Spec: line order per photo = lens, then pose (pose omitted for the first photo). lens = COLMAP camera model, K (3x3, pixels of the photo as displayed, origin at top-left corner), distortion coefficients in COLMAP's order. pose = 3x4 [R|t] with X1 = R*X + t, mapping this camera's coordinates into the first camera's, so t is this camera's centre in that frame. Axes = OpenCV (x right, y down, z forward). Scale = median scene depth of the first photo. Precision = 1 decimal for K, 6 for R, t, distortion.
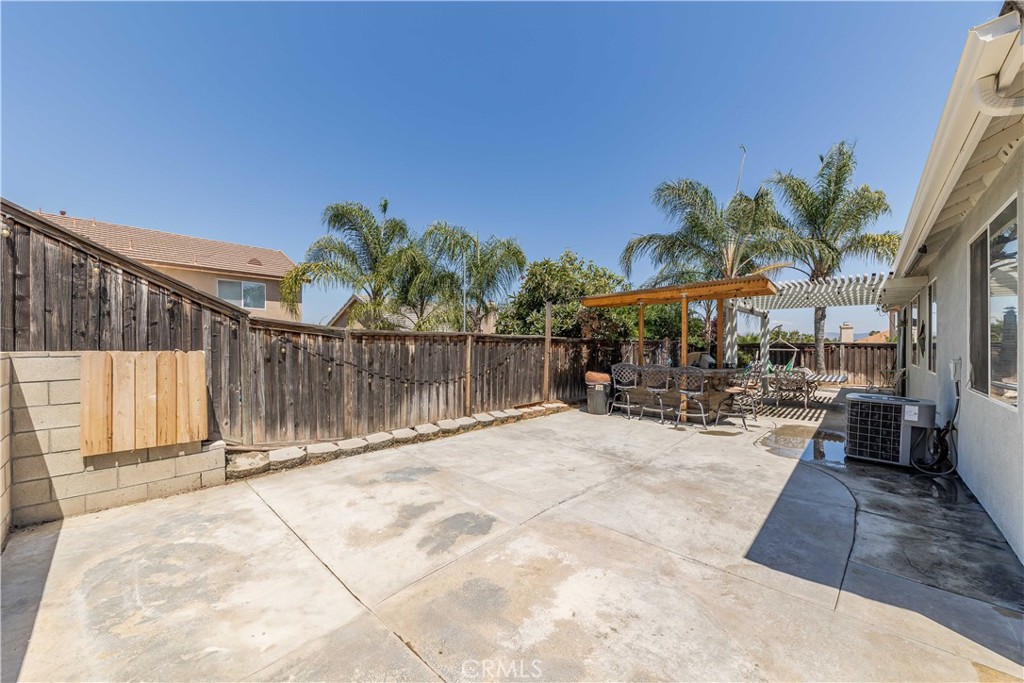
lens RADIAL K [[371.3, 0, 491.2], [0, 371.3, 343.6], [0, 0, 1]] dist [-0.005021, -0.000606]
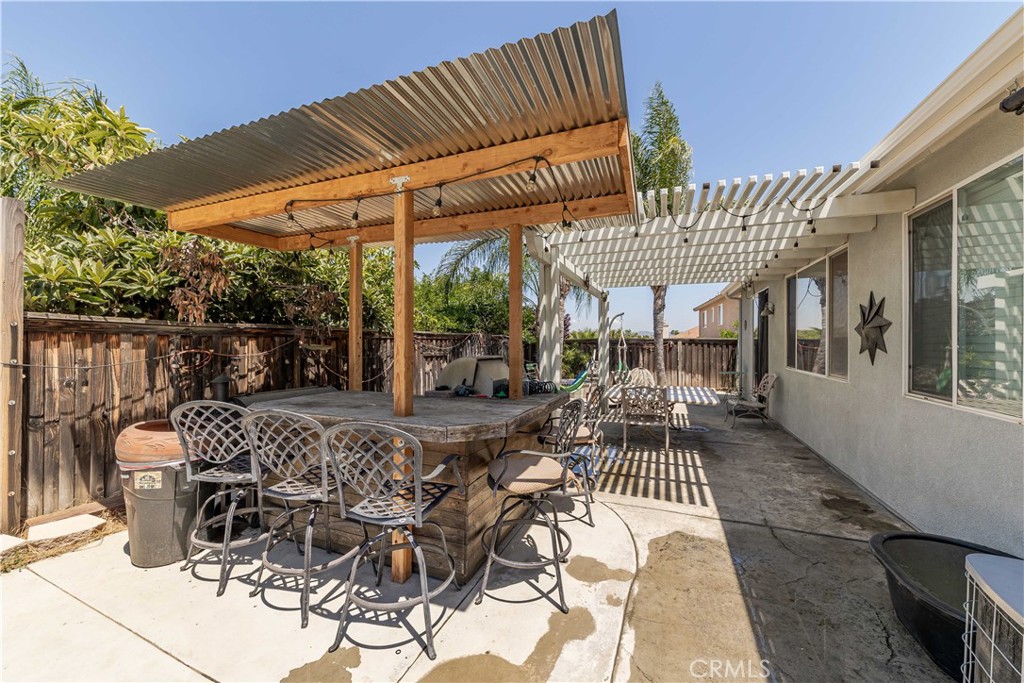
lens RADIAL K [[391.3, 0, 514.2], [0, 391.3, 346.7], [0, 0, 1]] dist [-0.000165, -0.000139]
pose [[0.917084, -0.007011, 0.398632, 0.796467], [0.001269, 0.999892, 0.014666, 0.009663], [-0.398692, -0.012944, 0.916994, 1.072733]]
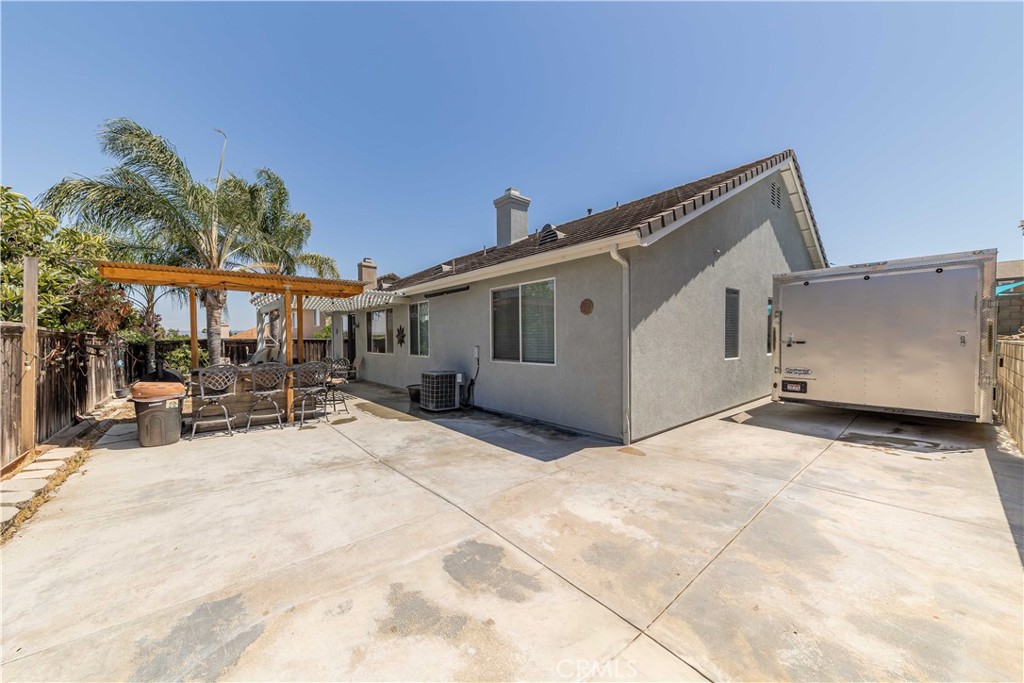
lens RADIAL K [[371.3, 0, 508.5], [0, 371.3, 346.4], [0, 0, 1]] dist [-0.005021, -0.000606]
pose [[0.083982, -0.020530, 0.996256, -0.593333], [0.005195, 0.999783, 0.020165, 0.006055], [-0.996454, 0.003482, 0.084070, 0.603950]]
